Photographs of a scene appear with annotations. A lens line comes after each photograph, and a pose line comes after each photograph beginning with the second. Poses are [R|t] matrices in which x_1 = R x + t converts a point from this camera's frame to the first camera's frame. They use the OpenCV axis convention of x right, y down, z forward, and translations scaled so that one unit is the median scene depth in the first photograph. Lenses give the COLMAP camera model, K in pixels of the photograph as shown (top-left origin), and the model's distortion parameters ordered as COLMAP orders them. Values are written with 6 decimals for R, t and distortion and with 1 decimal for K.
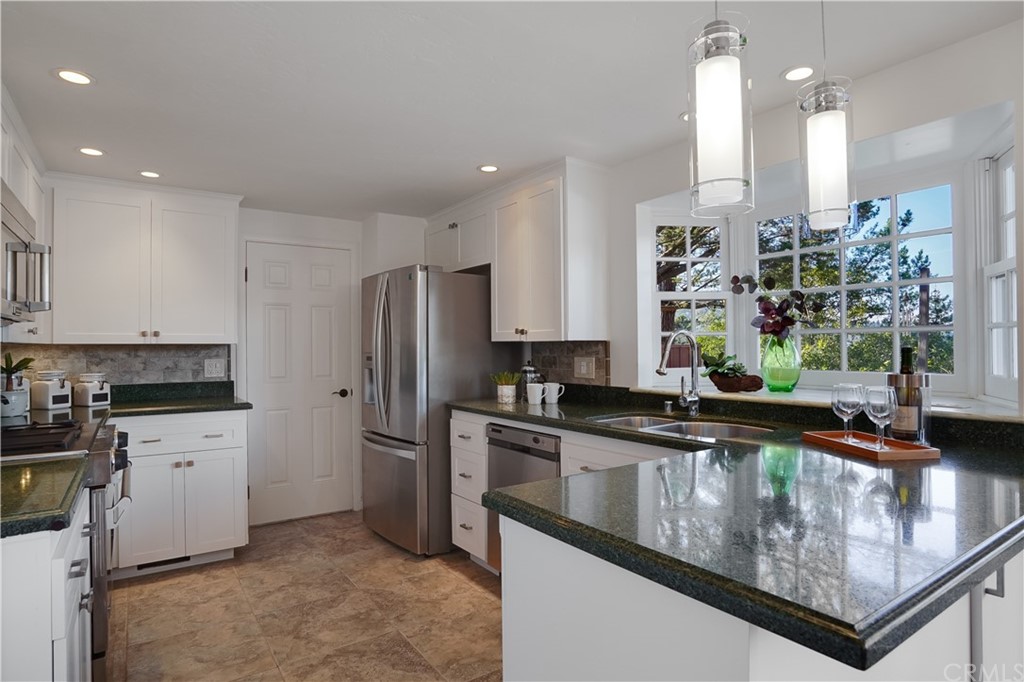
lens RADIAL K [[545.1, 0, 512.0], [0, 545.1, 341.0], [0, 0, 1]] dist [-0.061225, 0.037427]
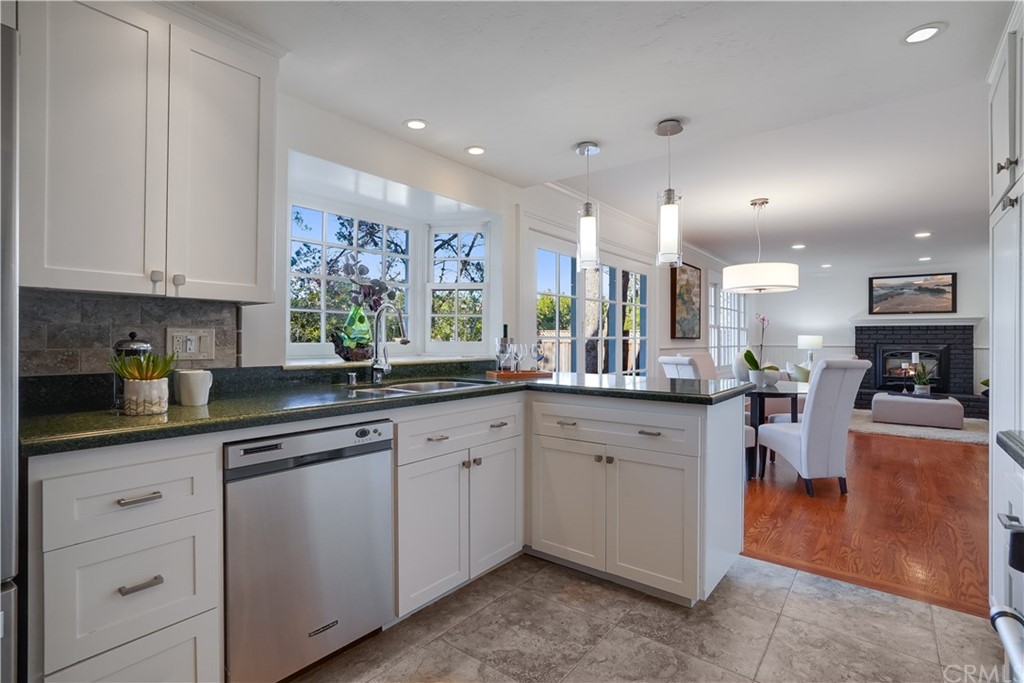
lens RADIAL K [[480.0, 0, 508.5], [0, 480.0, 343.5], [0, 0, 1]] dist [-0.046372, 0.018594]
pose [[-0.268111, 0.001042, 0.963387, -0.515514], [-0.008480, 0.999958, -0.003441, 0.046719], [-0.963351, -0.009092, -0.268091, 0.784097]]
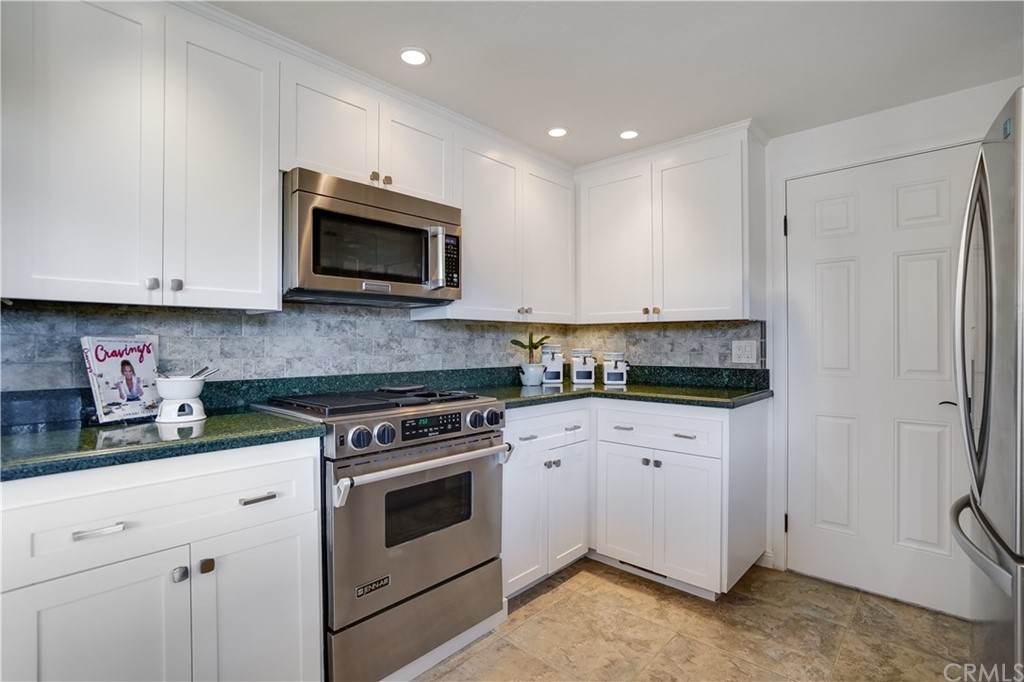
lens RADIAL K [[480.0, 0, 508.5], [0, 480.0, 343.0], [0, 0, 1]] dist [-0.046372, 0.018594]
pose [[0.209413, 0.008590, -0.977790, 0.067444], [0.012384, 0.999858, 0.011436, 0.028515], [0.977749, -0.014504, 0.209277, 0.585078]]
